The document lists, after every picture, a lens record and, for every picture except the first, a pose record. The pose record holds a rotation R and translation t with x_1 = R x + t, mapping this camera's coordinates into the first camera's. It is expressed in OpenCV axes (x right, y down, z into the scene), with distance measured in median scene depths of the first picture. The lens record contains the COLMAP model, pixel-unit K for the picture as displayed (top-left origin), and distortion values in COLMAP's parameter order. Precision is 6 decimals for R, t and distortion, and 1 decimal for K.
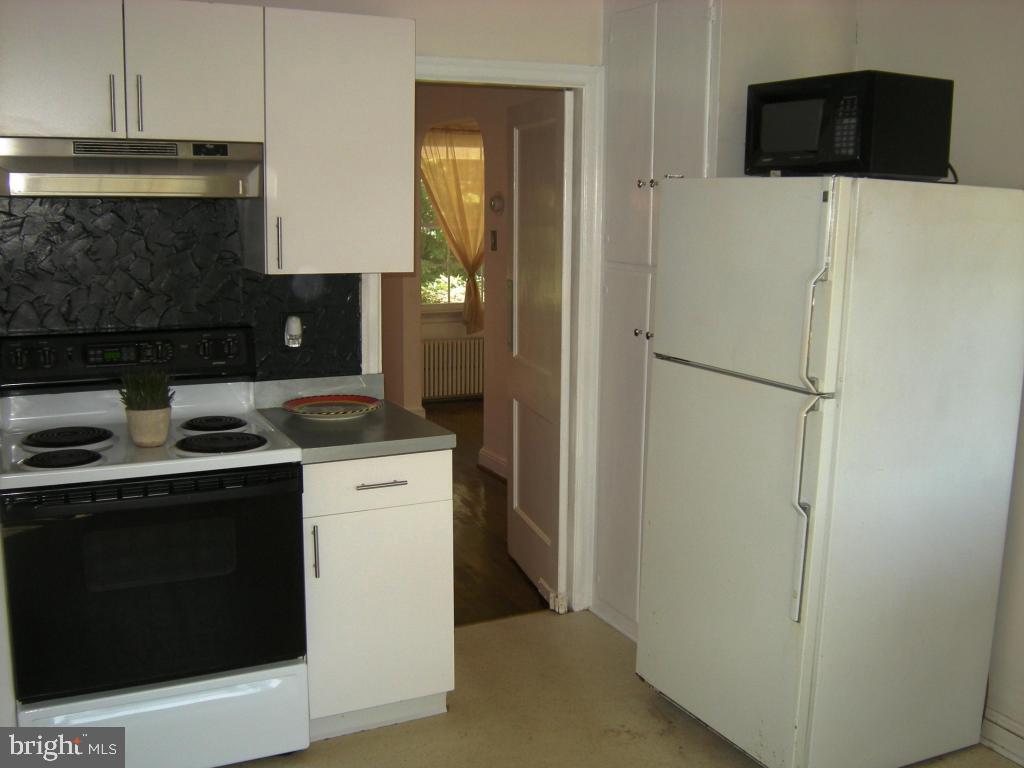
lens RADIAL K [[1047.8, 0, 511.1], [0, 1047.8, 386.4], [0, 0, 1]] dist [-0.085299, 0.000000]
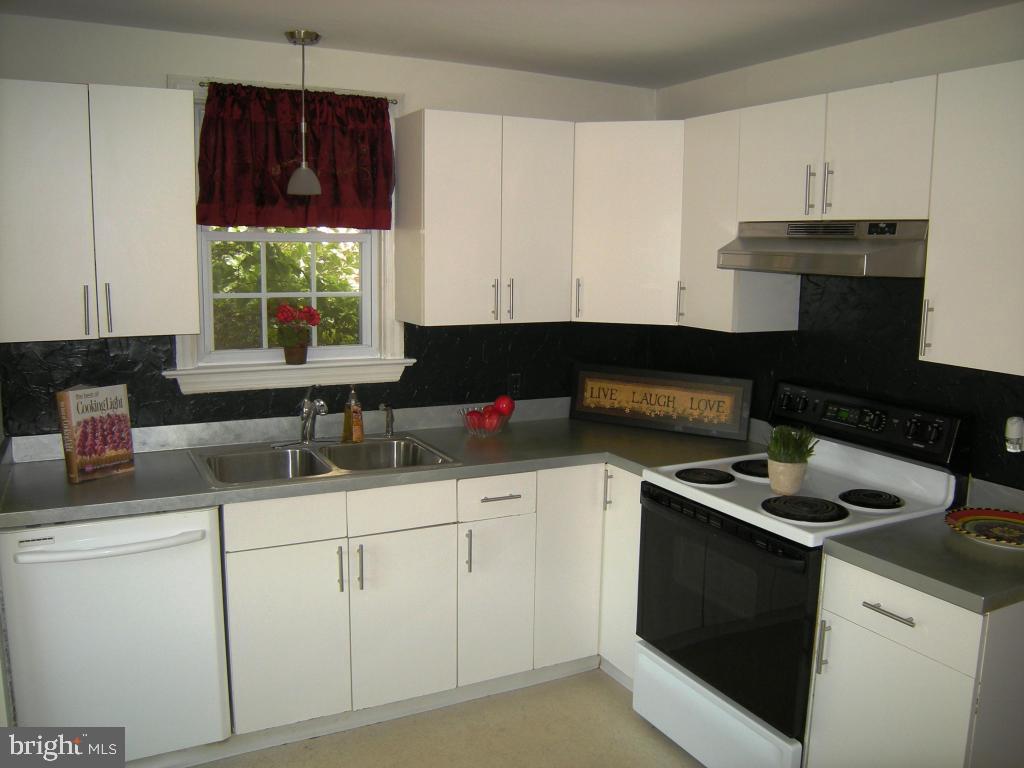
lens RADIAL K [[857.1, 0, 518.9], [0, 857.1, 381.9], [0, 0, 1]] dist [-0.118895, 0.054365]
pose [[0.025607, 0.141628, -0.989589, 0.515575], [-0.185980, 0.973306, 0.134486, -0.125534], [0.982220, 0.180600, 0.051263, 0.628516]]
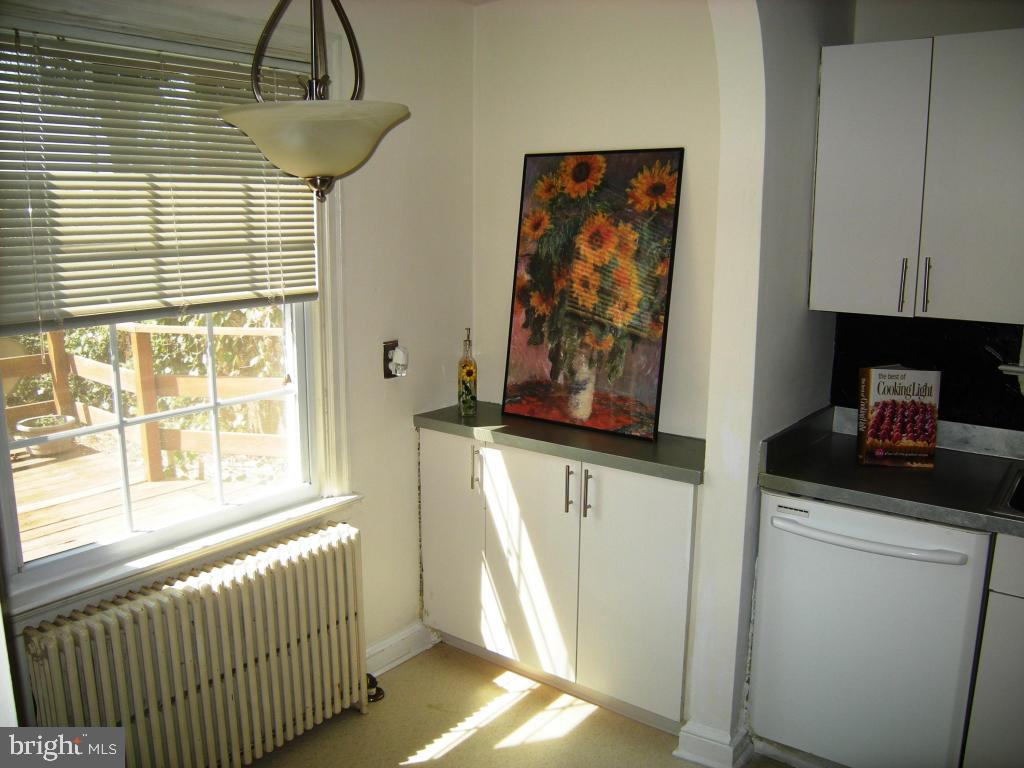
lens RADIAL K [[857.1, 0, 513.6], [0, 857.1, 382.4], [0, 0, 1]] dist [-0.118895, 0.054365]
pose [[-0.892743, 0.066825, -0.445584, 0.339438], [-0.094792, 0.938951, 0.330735, -0.140518], [0.440482, 0.337499, -0.831907, 0.751222]]
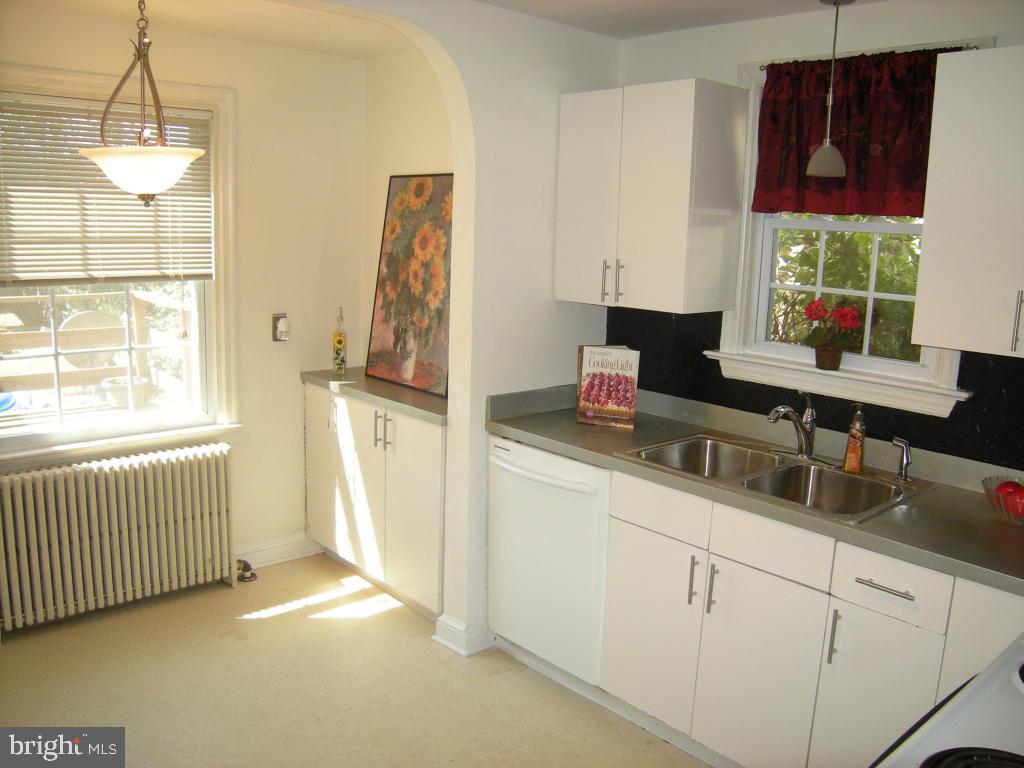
lens RADIAL K [[857.1, 0, 512.9], [0, 857.1, 382.3], [0, 0, 1]] dist [-0.118895, 0.054365]
pose [[-0.960711, 0.003220, -0.277533, 0.043821], [-0.093555, 0.937658, 0.334730, -0.219401], [0.261309, 0.347544, -0.900517, 1.162937]]
